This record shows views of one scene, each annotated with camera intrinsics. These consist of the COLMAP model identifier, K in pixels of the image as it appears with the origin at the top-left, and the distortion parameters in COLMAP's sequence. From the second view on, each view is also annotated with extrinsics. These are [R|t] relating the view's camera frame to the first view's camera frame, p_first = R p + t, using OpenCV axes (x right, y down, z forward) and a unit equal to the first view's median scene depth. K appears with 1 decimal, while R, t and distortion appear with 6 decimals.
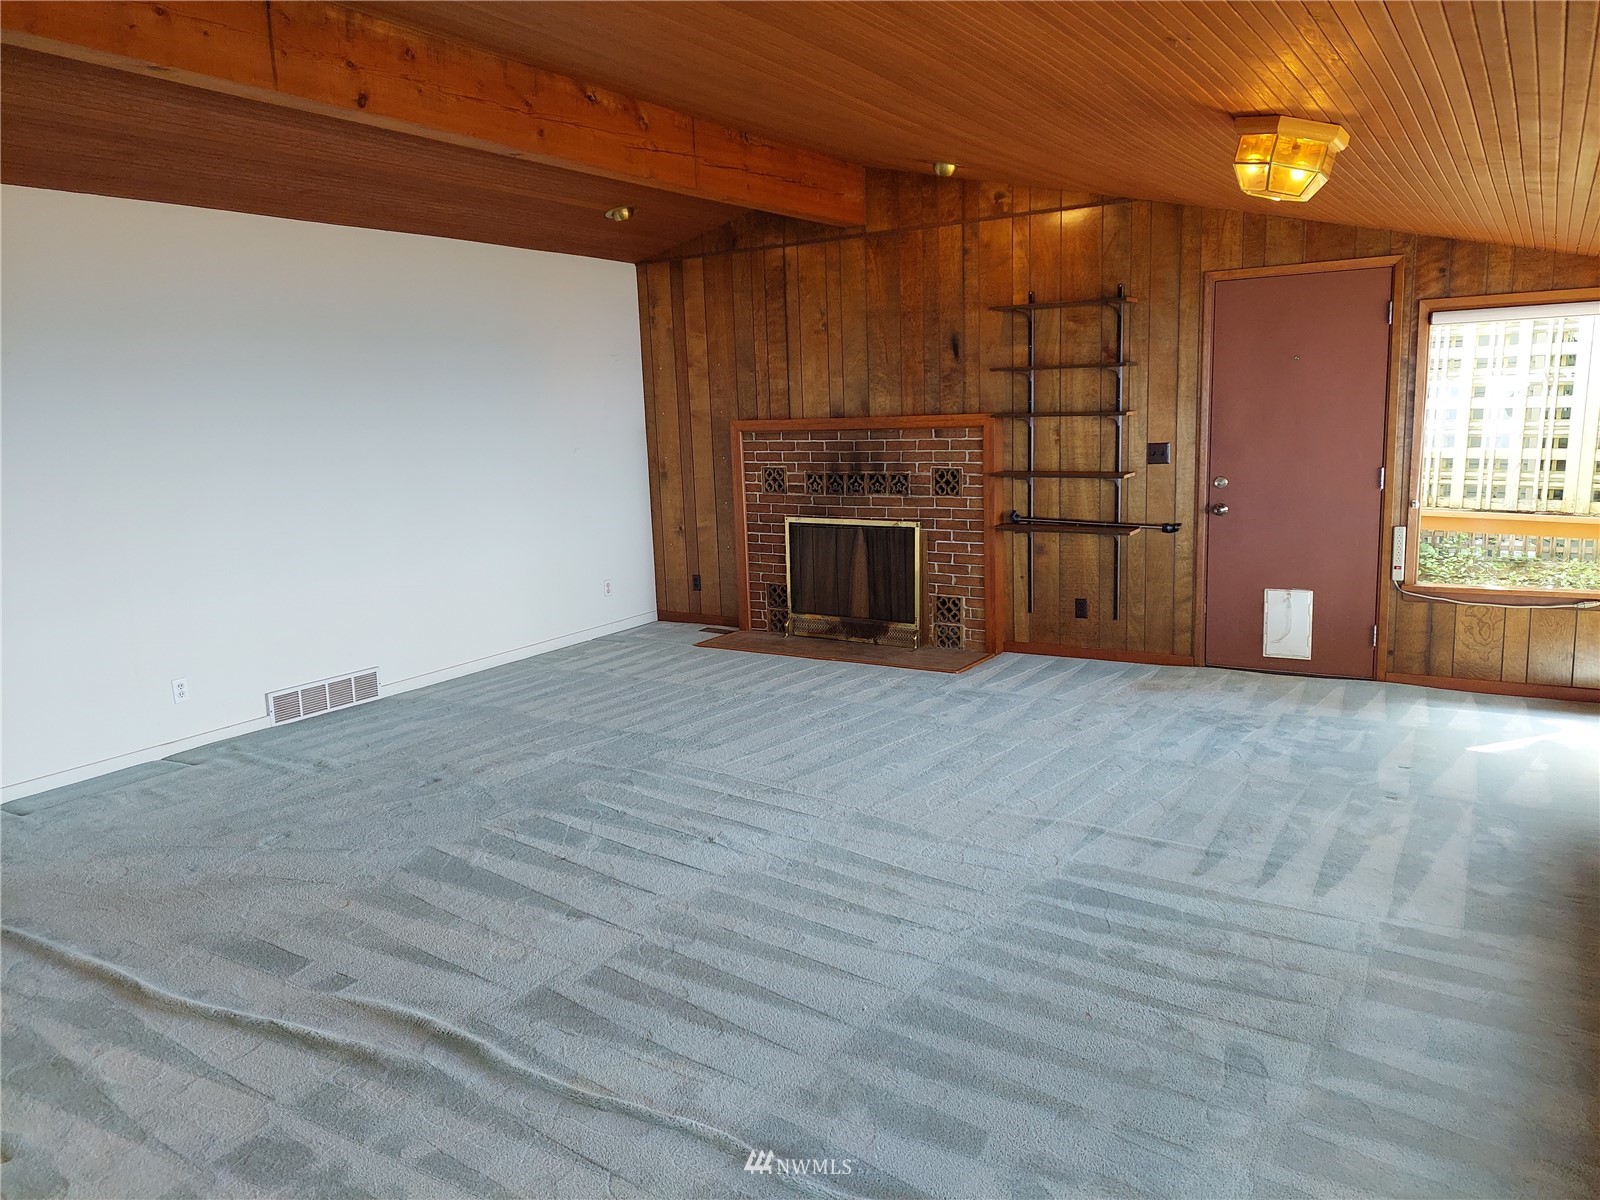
lens RADIAL K [[1111.6, 0, 800.0], [0, 1111.6, 600.0], [0, 0, 1]] dist [0.049396, -0.000855]
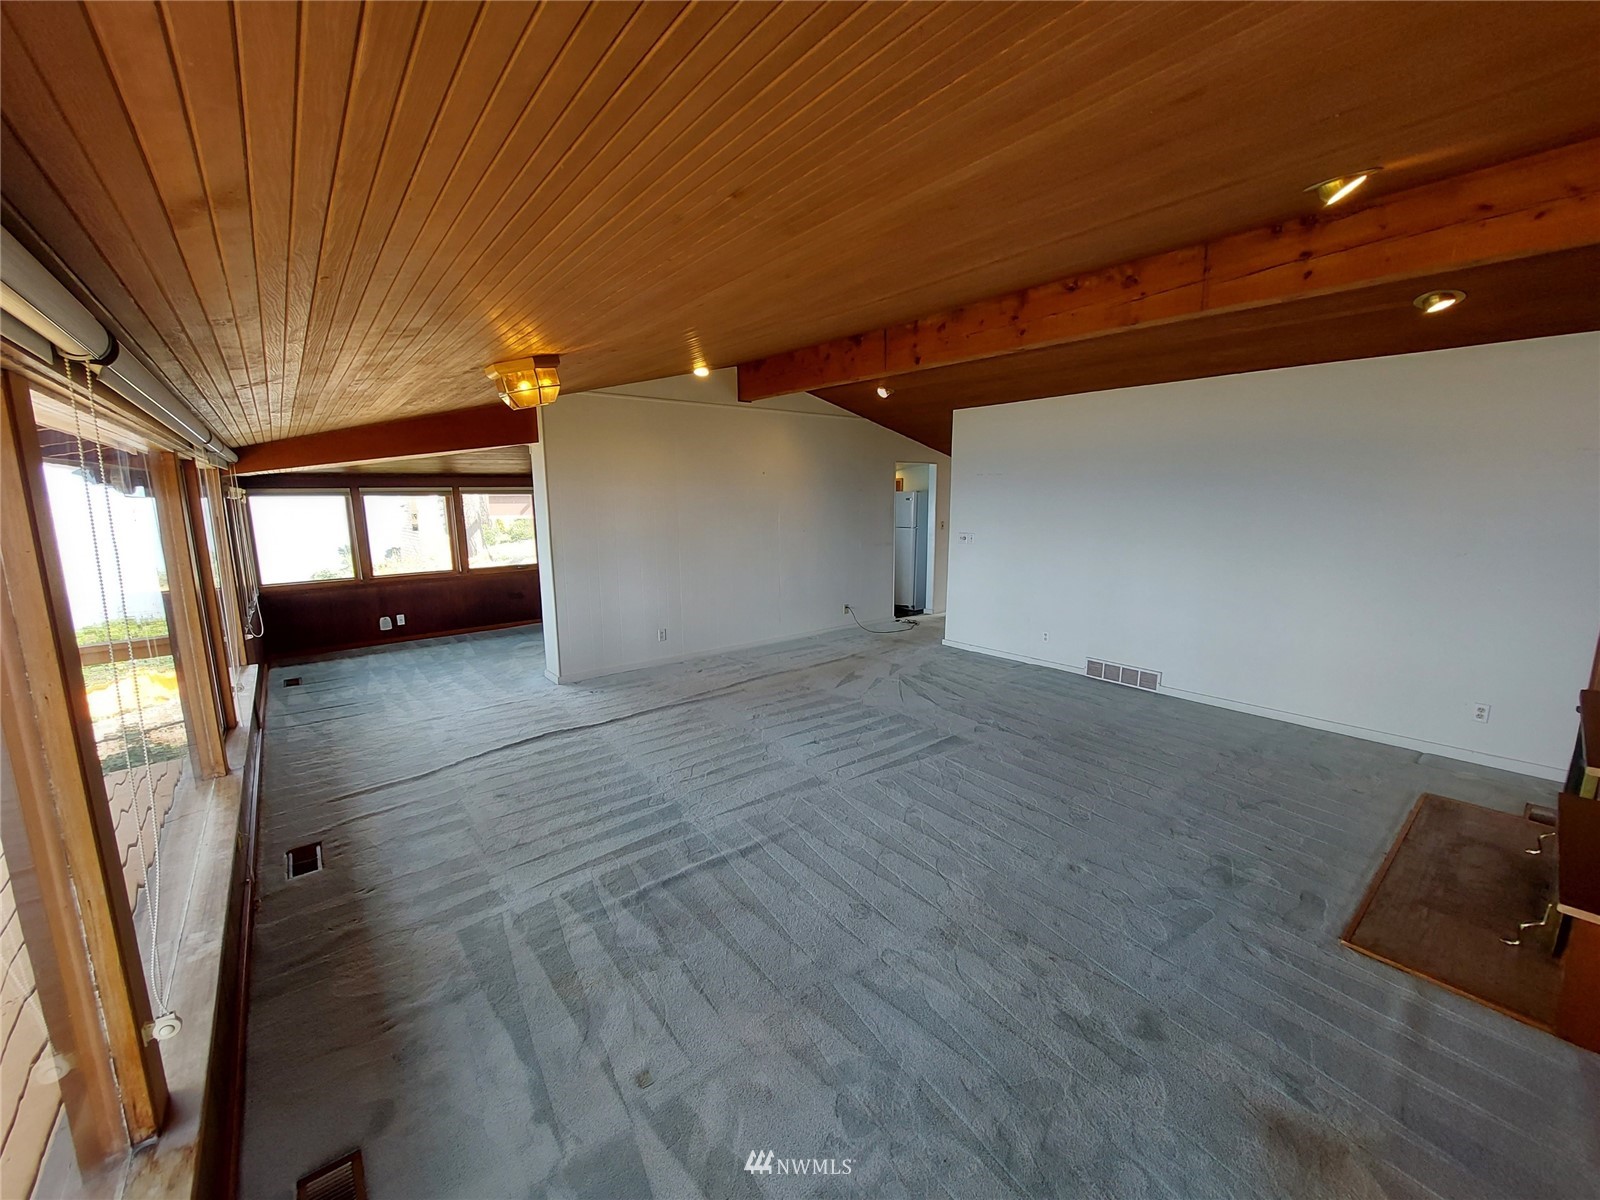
lens RADIAL K [[649.4, 0, 800.0], [0, 649.4, 600.0], [0, 0, 1]] dist [0.000585, 0.000064]
pose [[-0.298998, 0.193619, -0.934405, 0.544201], [-0.152936, 0.956819, 0.247201, -0.168862], [0.941919, 0.216817, -0.256475, 0.726225]]
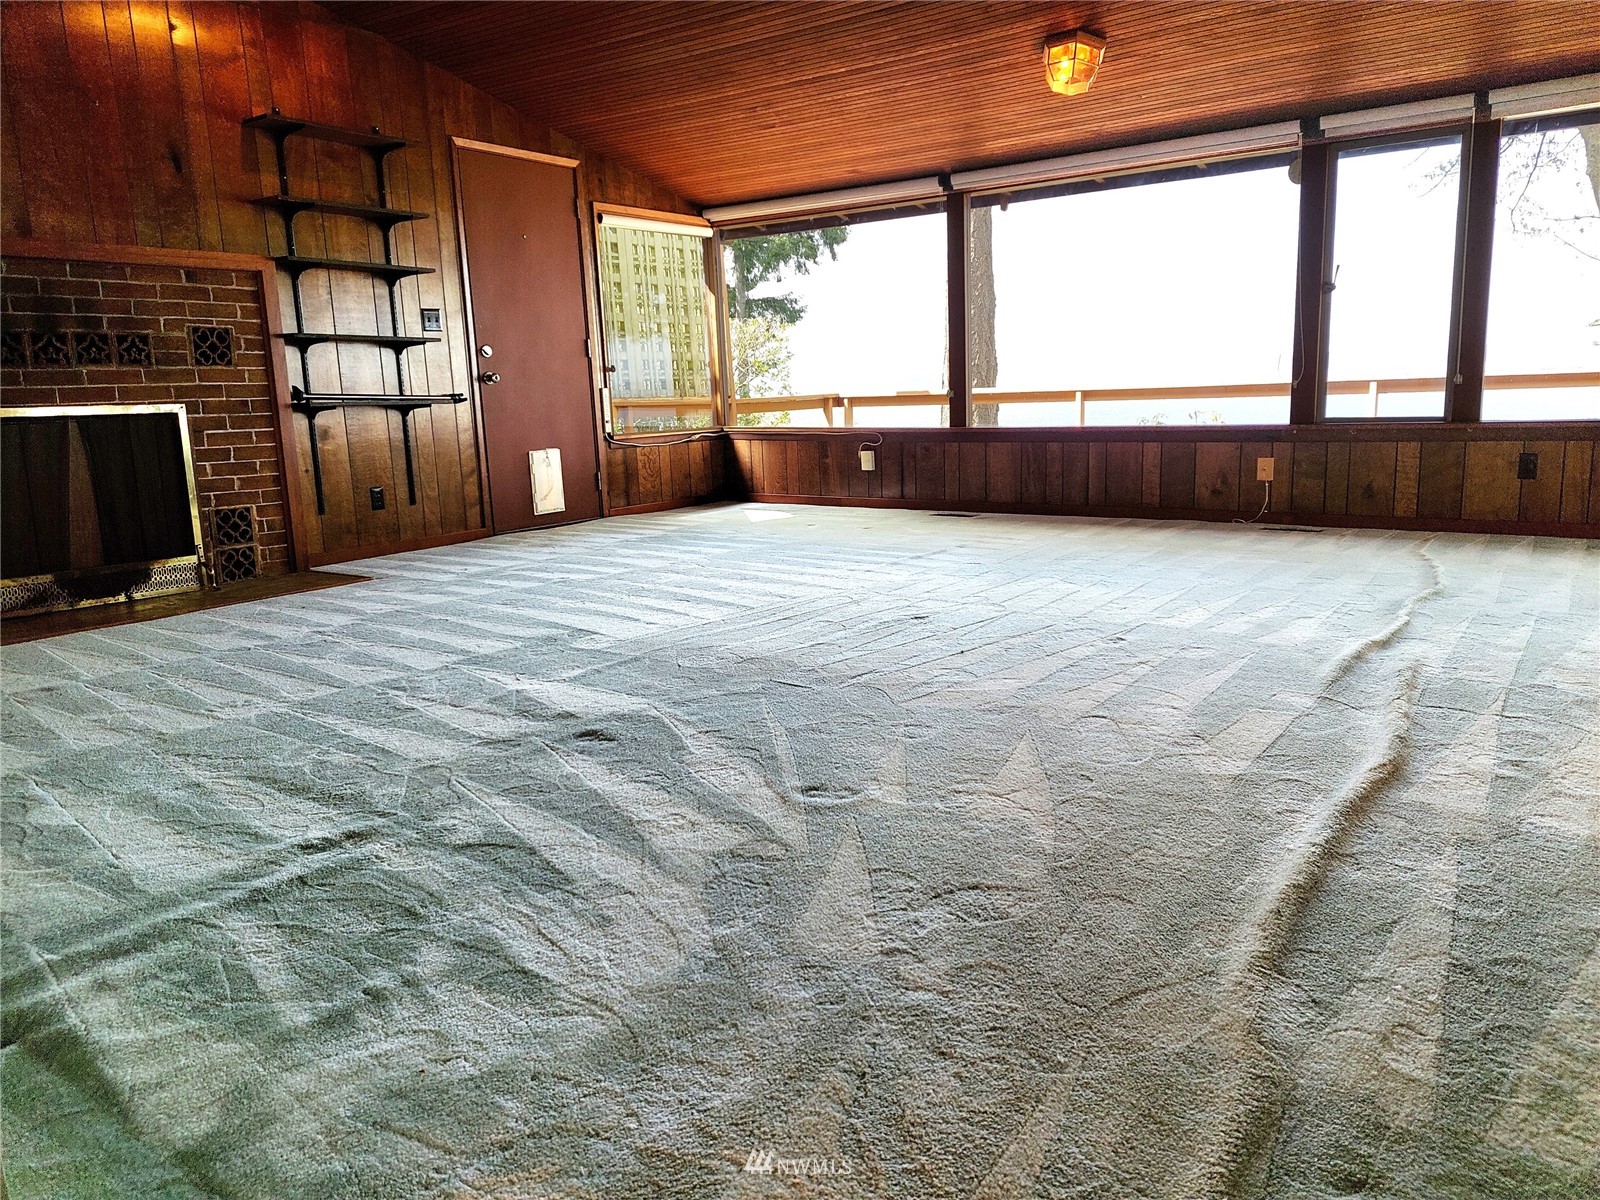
lens RADIAL K [[1181.9, 0, 800.0], [0, 1181.9, 600.0], [0, 0, 1]] dist [-0.000059, 0.001624]
pose [[0.056416, -0.139794, 0.988572, -0.642471], [0.204231, 0.970828, 0.125630, 0.035332], [-0.977296, 0.194810, 0.083320, 0.617432]]
